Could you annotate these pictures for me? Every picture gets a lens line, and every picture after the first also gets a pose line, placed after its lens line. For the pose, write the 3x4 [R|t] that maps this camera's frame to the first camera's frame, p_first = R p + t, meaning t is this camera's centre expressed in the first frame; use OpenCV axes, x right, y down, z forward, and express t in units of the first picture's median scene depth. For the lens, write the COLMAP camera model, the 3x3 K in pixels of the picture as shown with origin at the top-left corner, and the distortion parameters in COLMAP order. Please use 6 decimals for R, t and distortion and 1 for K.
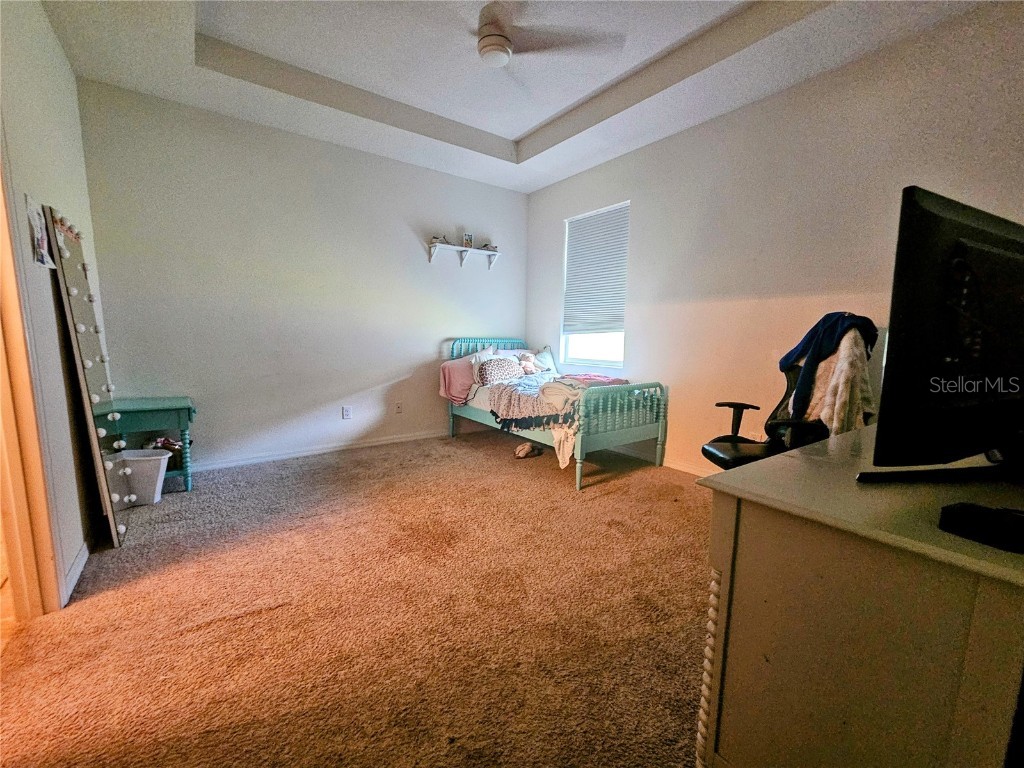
lens RADIAL K [[421.7, 0, 496.9], [0, 421.7, 385.0], [0, 0, 1]] dist [-0.001592, -0.000182]
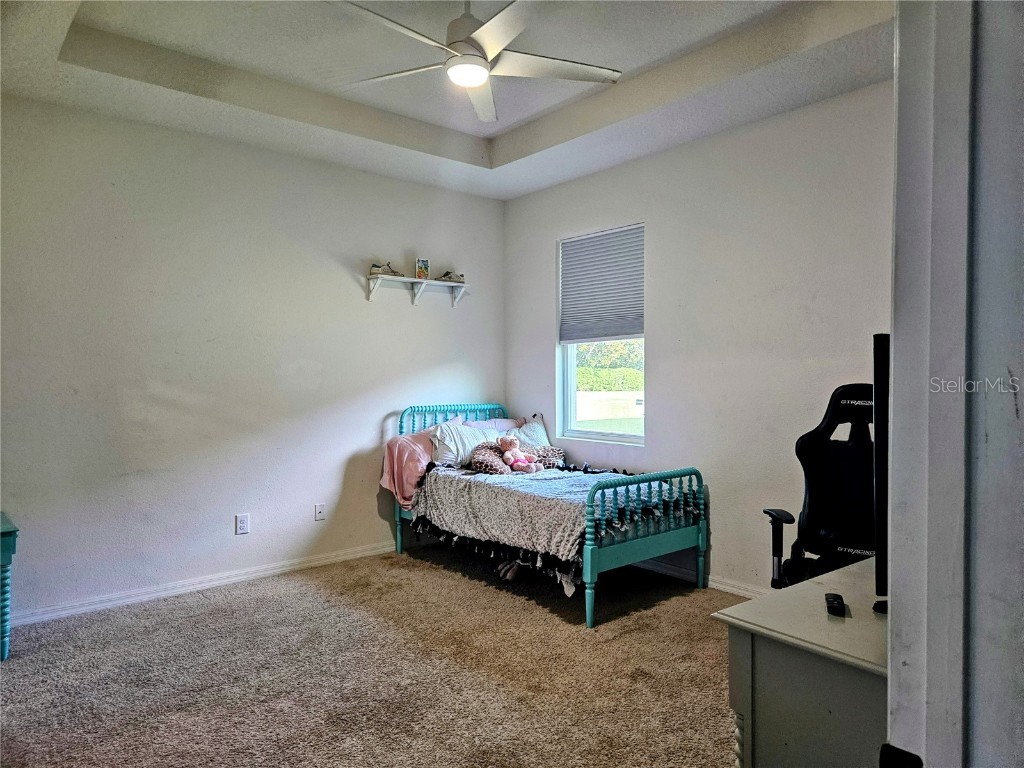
lens RADIAL K [[685.7, 0, 508.1], [0, 685.7, 385.9], [0, 0, 1]] dist [0.065789, -0.058141]
pose [[0.996307, -0.014353, 0.084651, -0.027894], [0.022395, 0.995242, -0.094828, -0.039231], [-0.082887, 0.096374, 0.991888, -0.142333]]
